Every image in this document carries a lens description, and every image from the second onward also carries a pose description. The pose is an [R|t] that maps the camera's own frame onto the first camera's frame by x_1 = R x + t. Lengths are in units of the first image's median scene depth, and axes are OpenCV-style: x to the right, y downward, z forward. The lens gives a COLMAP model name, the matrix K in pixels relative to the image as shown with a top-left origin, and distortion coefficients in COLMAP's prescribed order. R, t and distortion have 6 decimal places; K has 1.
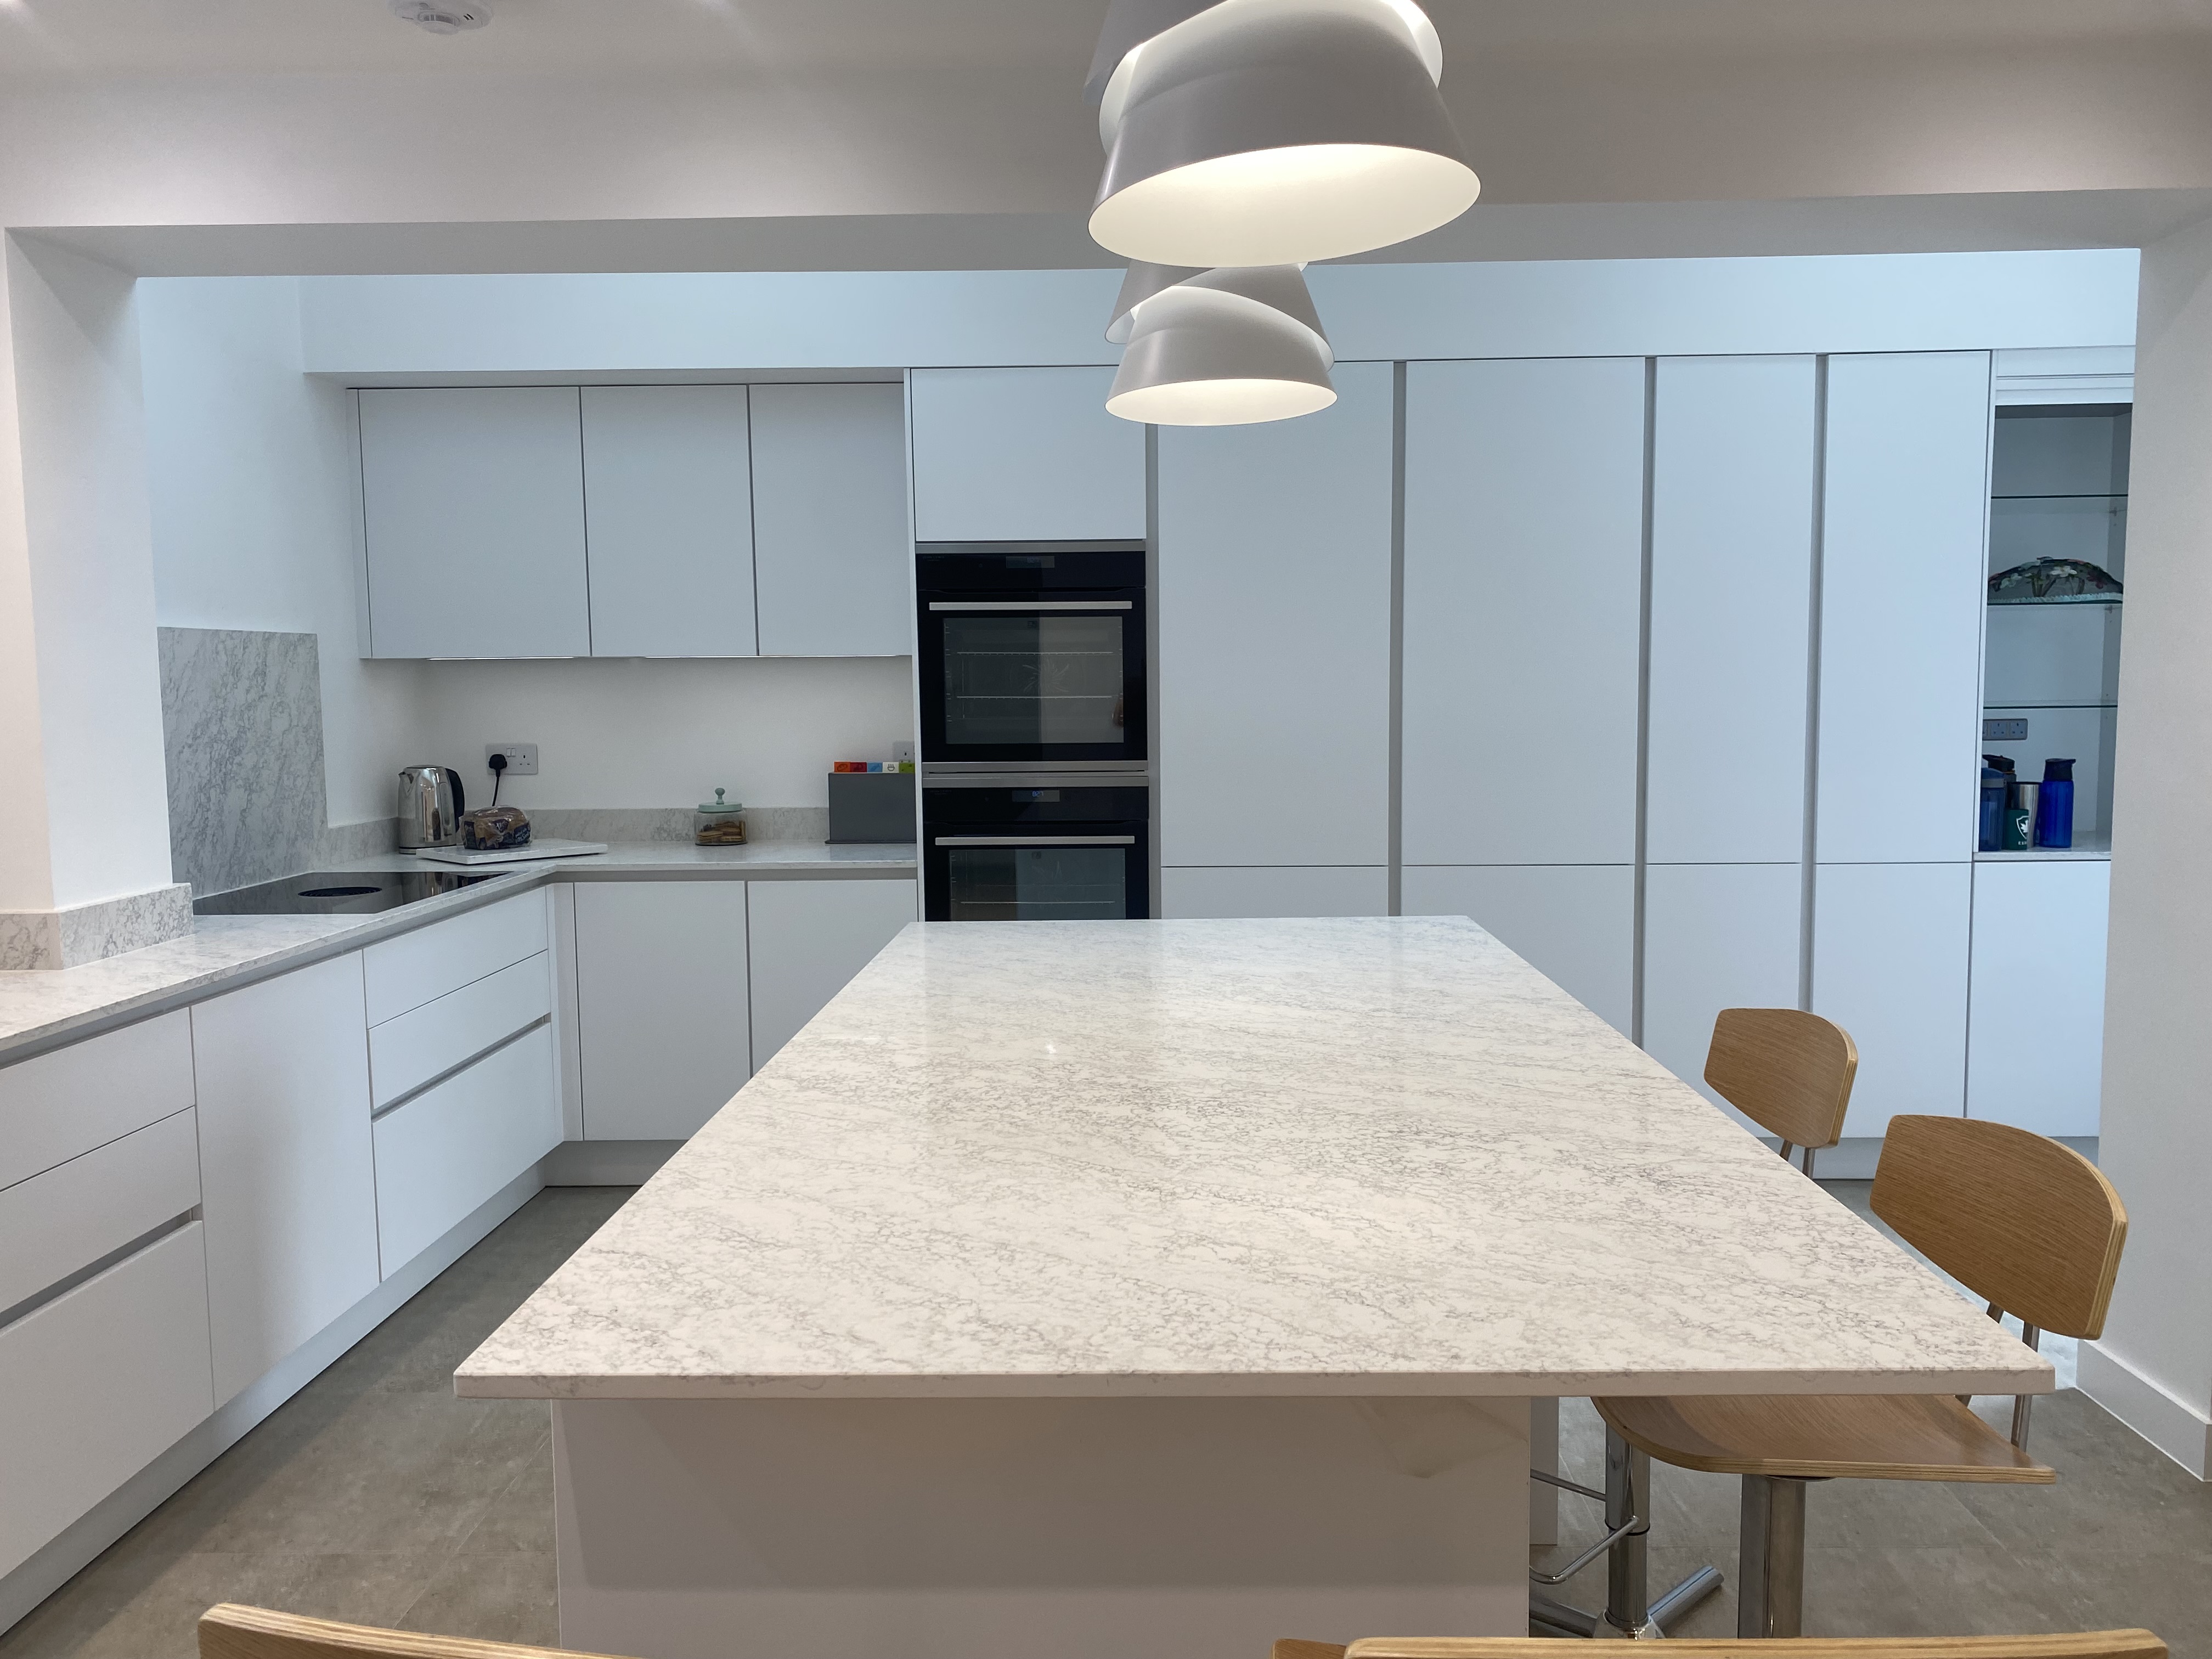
lens RADIAL K [[1680.2, 0, 1126.3], [0, 1680.2, 839.5], [0, 0, 1]] dist [0.037496, -0.034875]
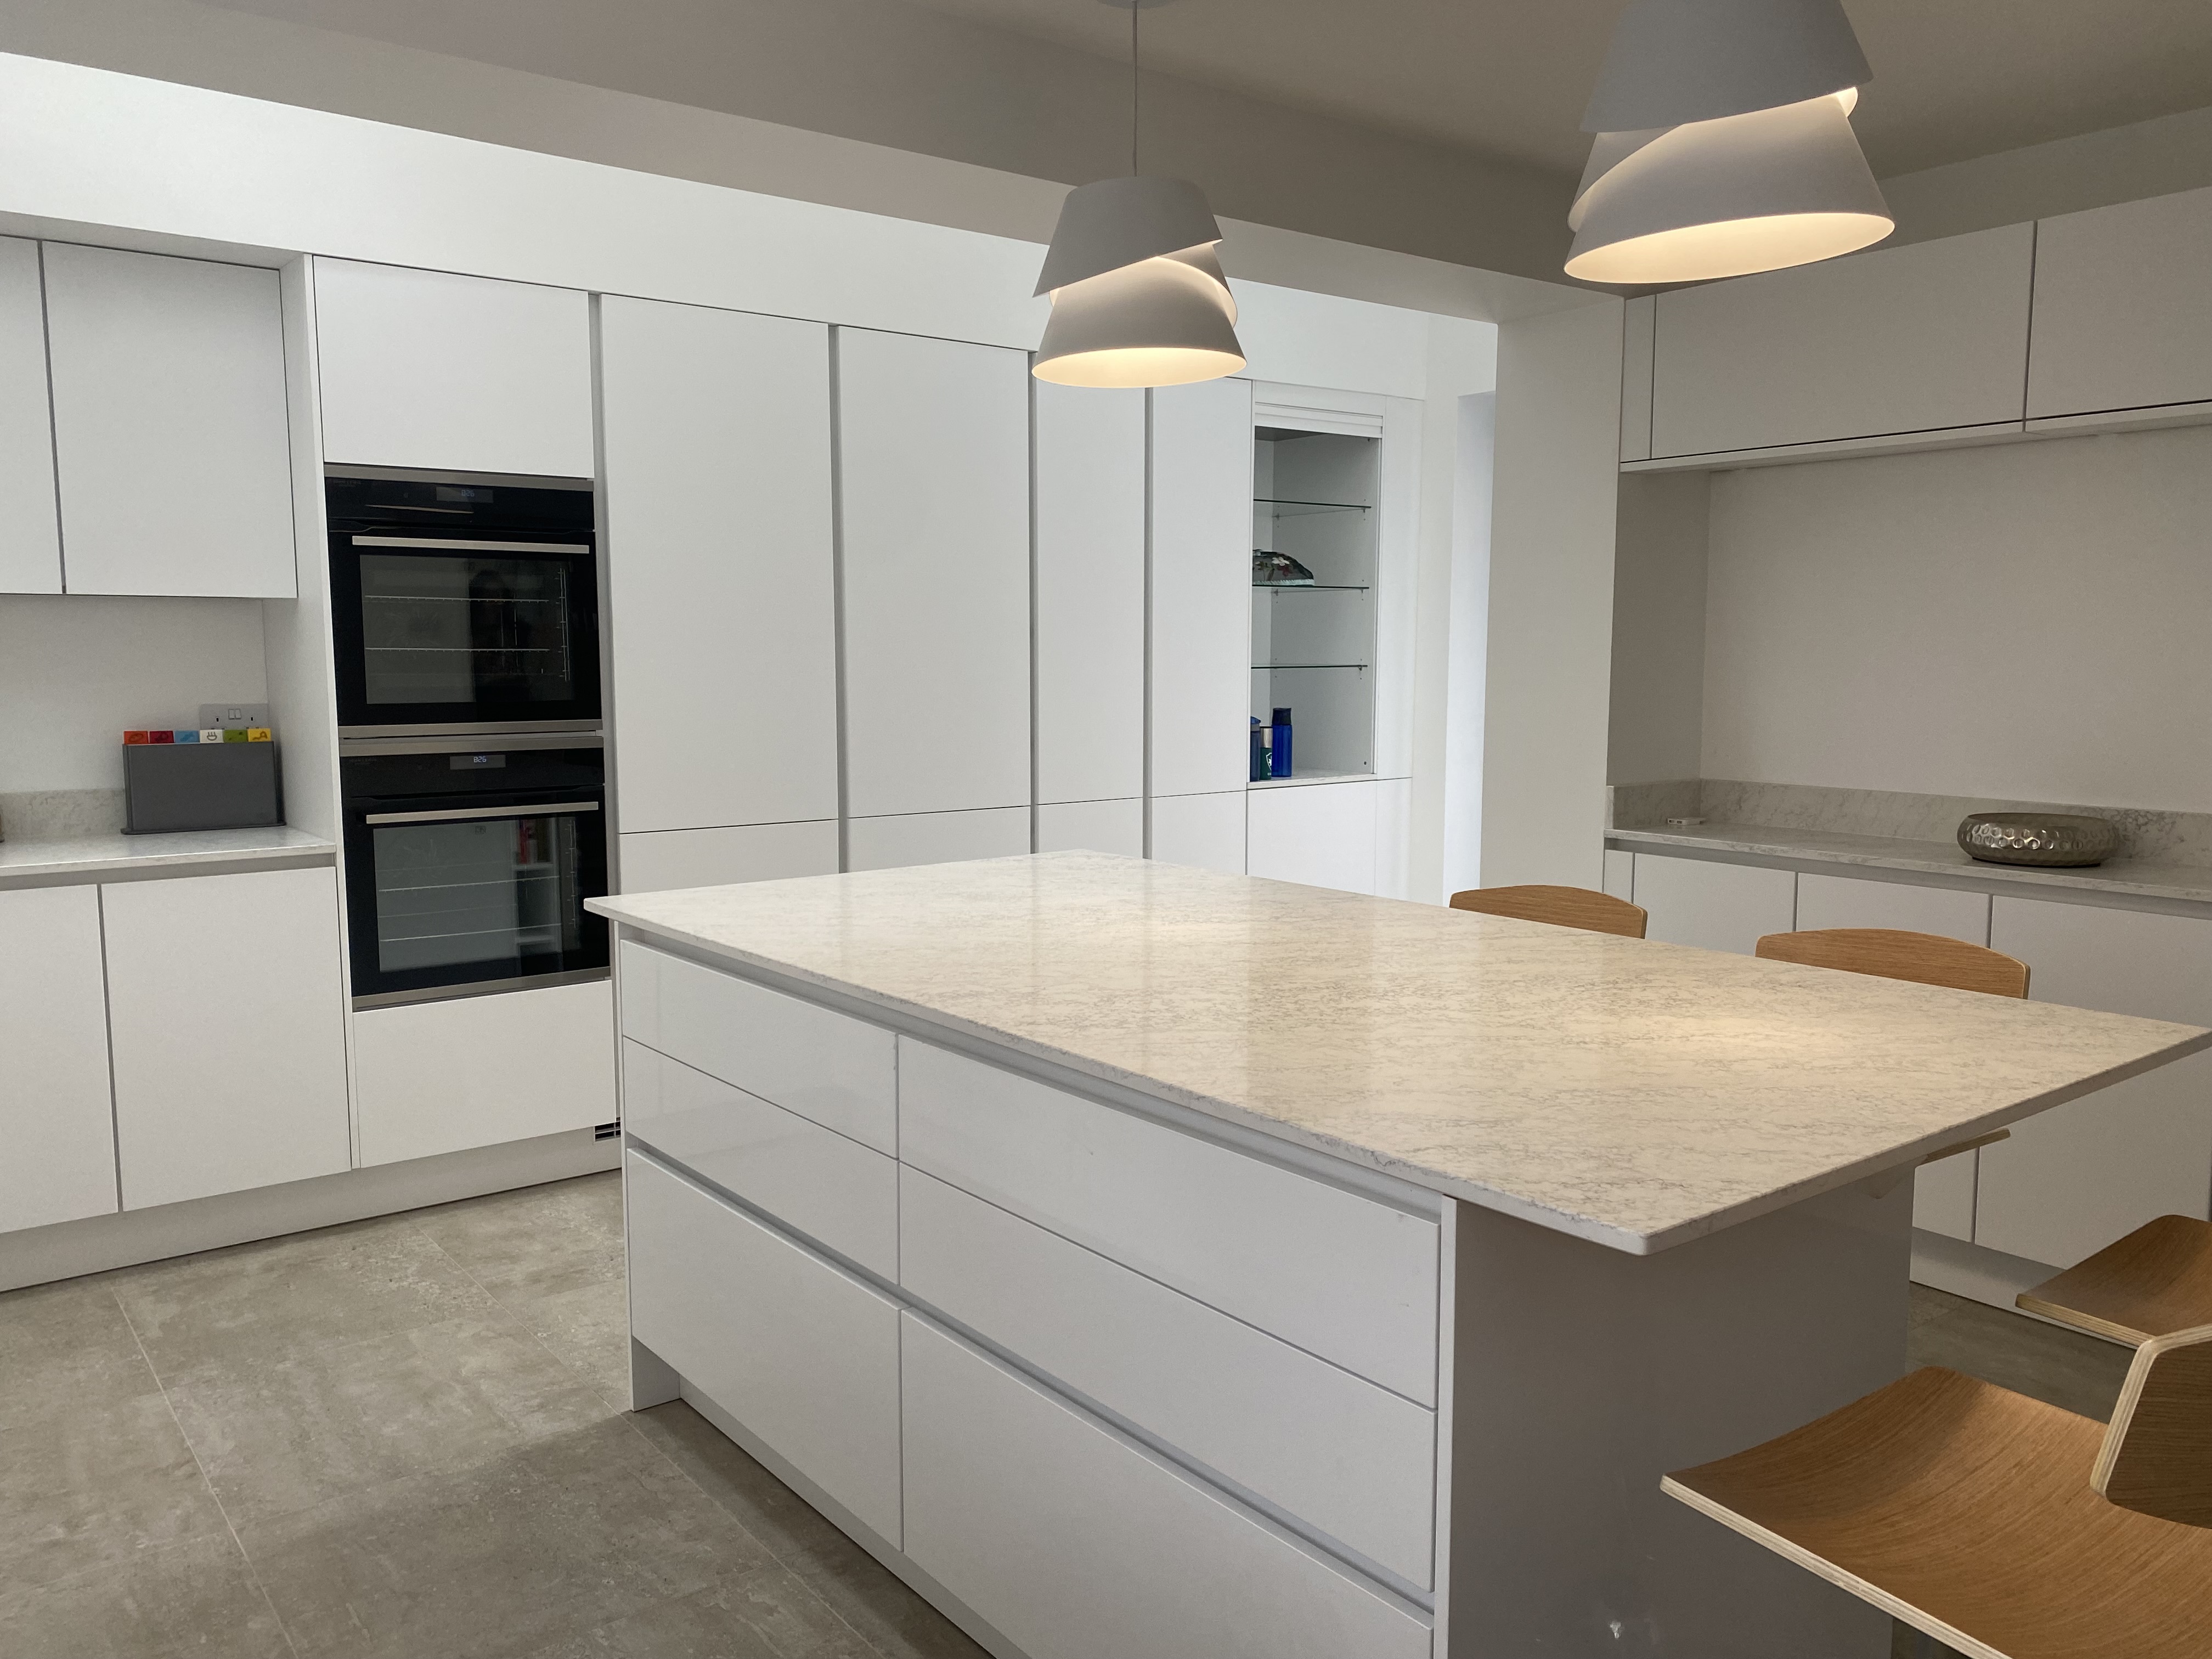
lens RADIAL K [[1680.2, 0, 1115.2], [0, 1680.2, 825.9], [0, 0, 1]] dist [0.037496, -0.034875]
pose [[0.774732, -0.056592, 0.629753, -0.361058], [0.051974, 0.998316, 0.025774, 0.002175], [-0.630151, 0.012763, 0.776368, 0.100384]]
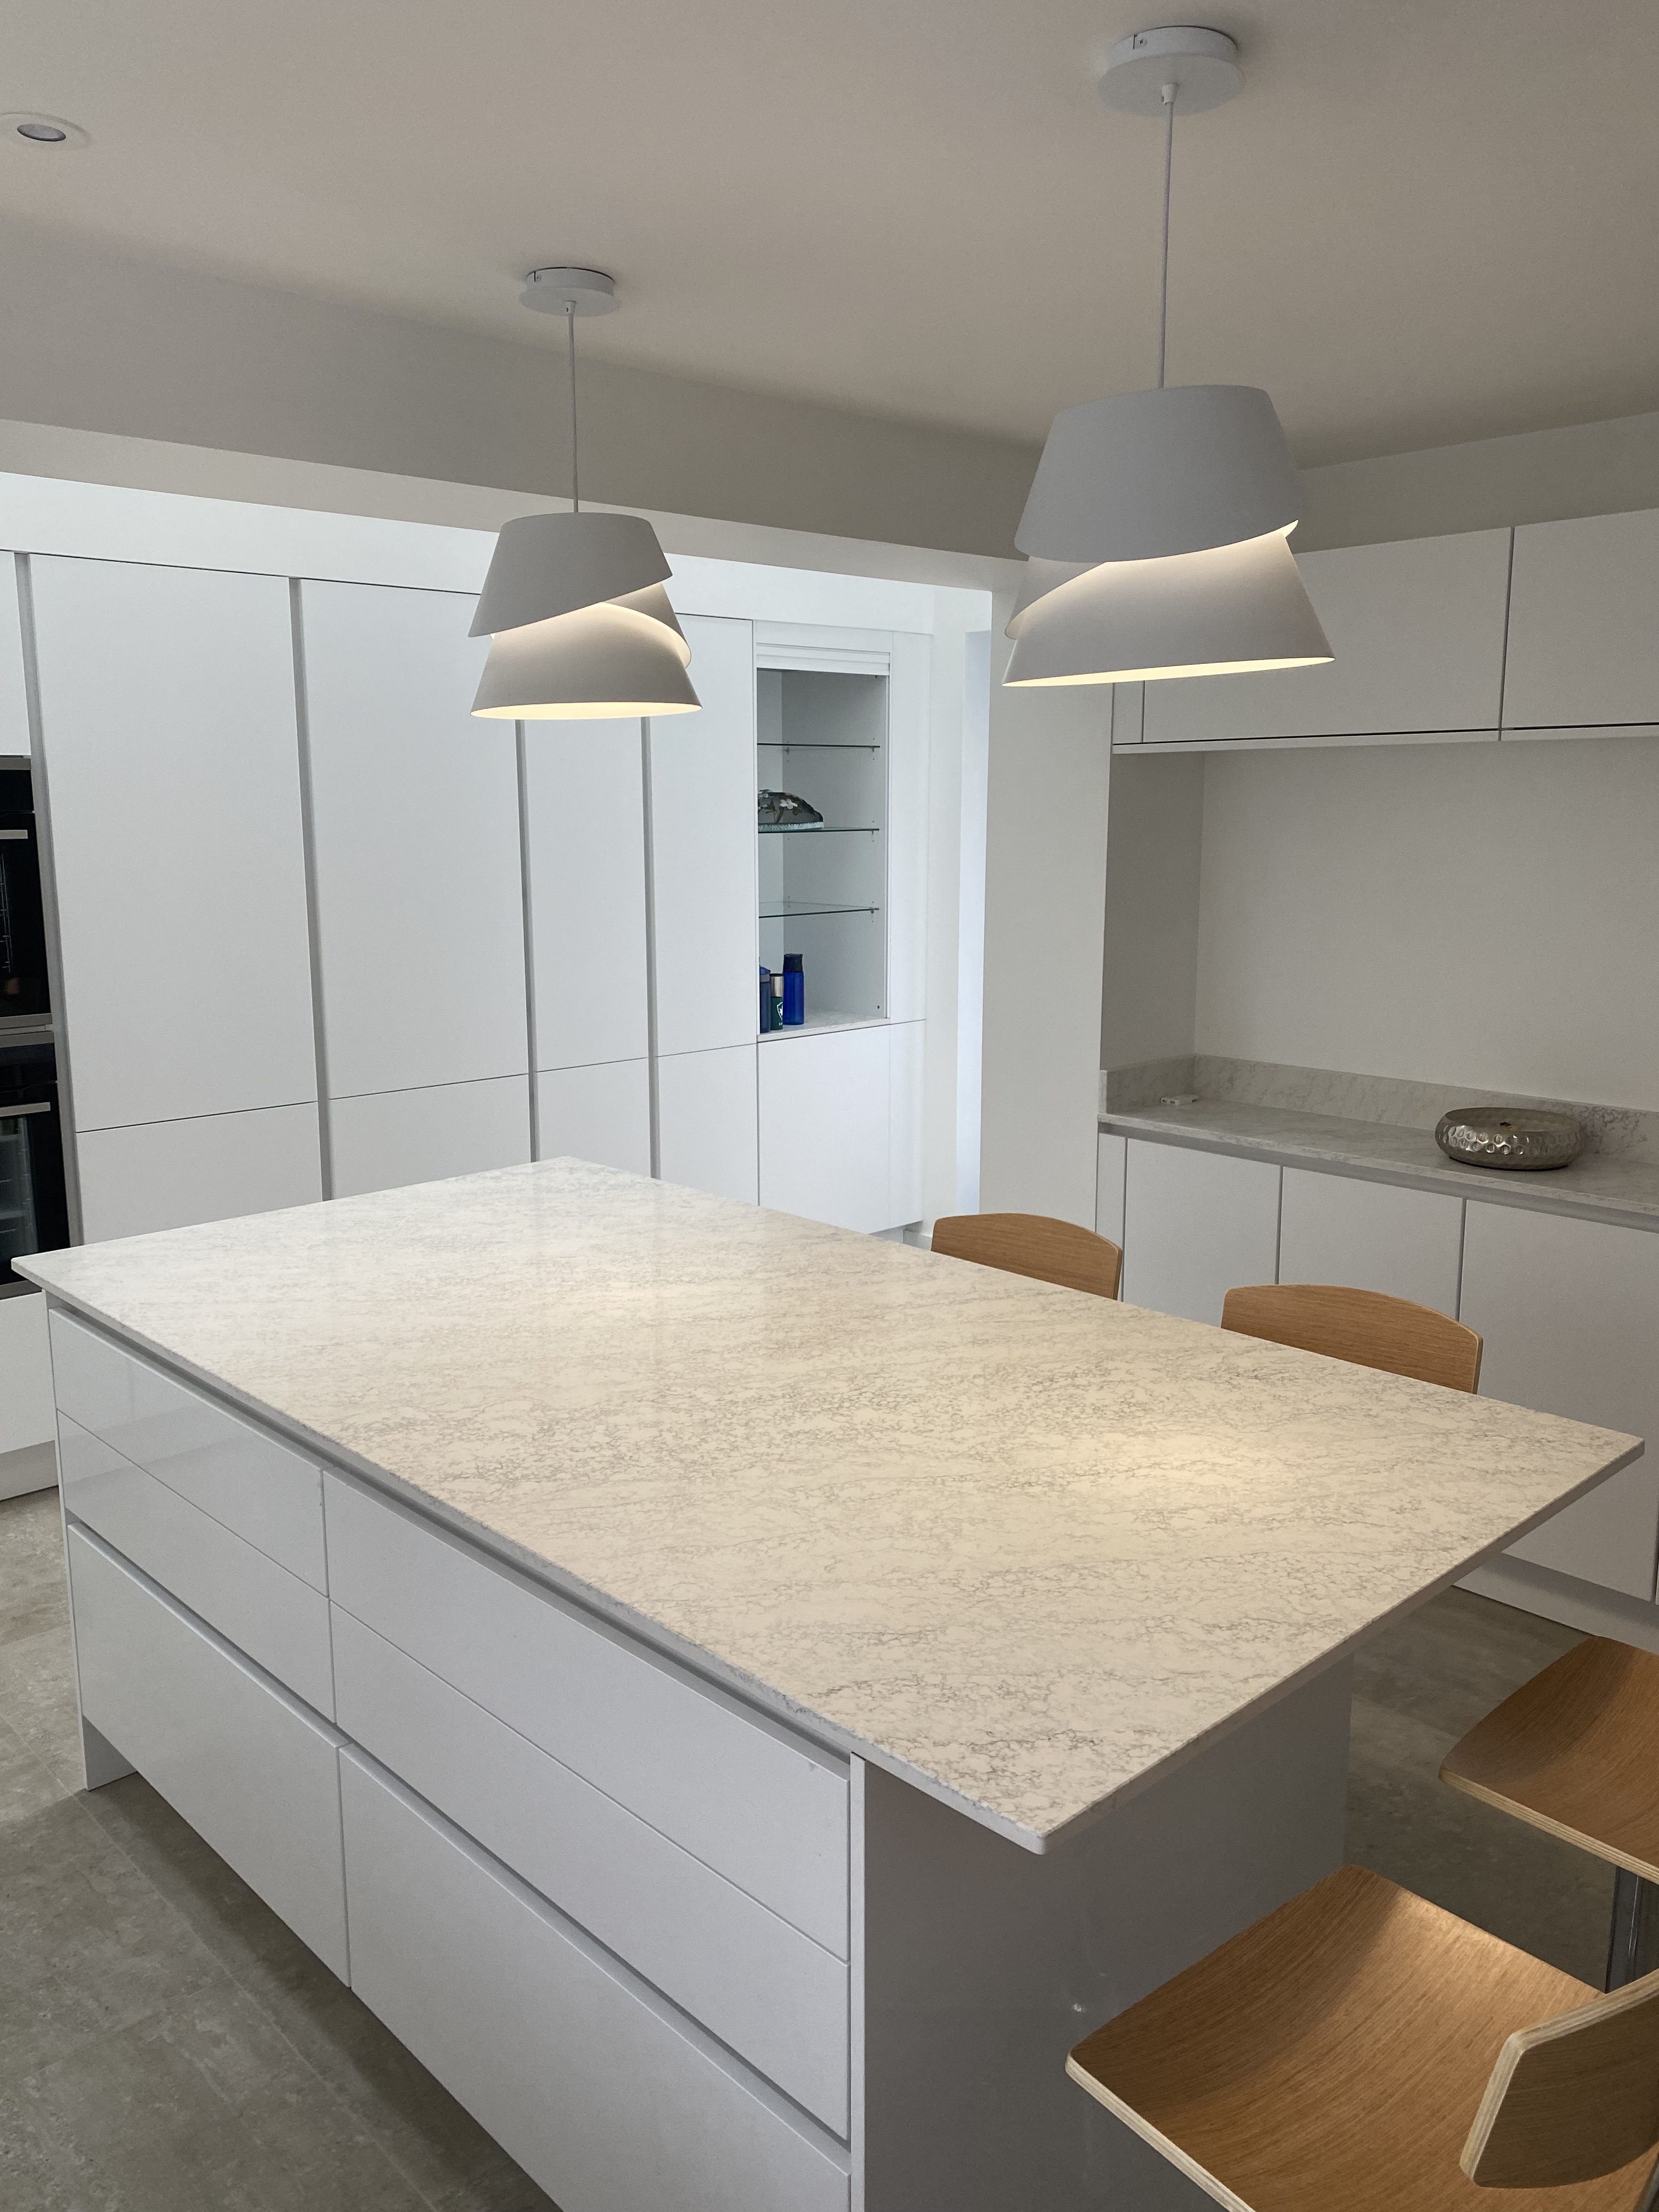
lens RADIAL K [[1680.2, 0, 813.2], [0, 1680.2, 1088.0], [0, 0, 1]] dist [0.037496, -0.034875]
pose [[0.715234, -0.110383, 0.690113, -0.316627], [0.062311, 0.993588, 0.094344, -0.067447], [-0.696102, -0.024477, 0.717526, 0.098818]]
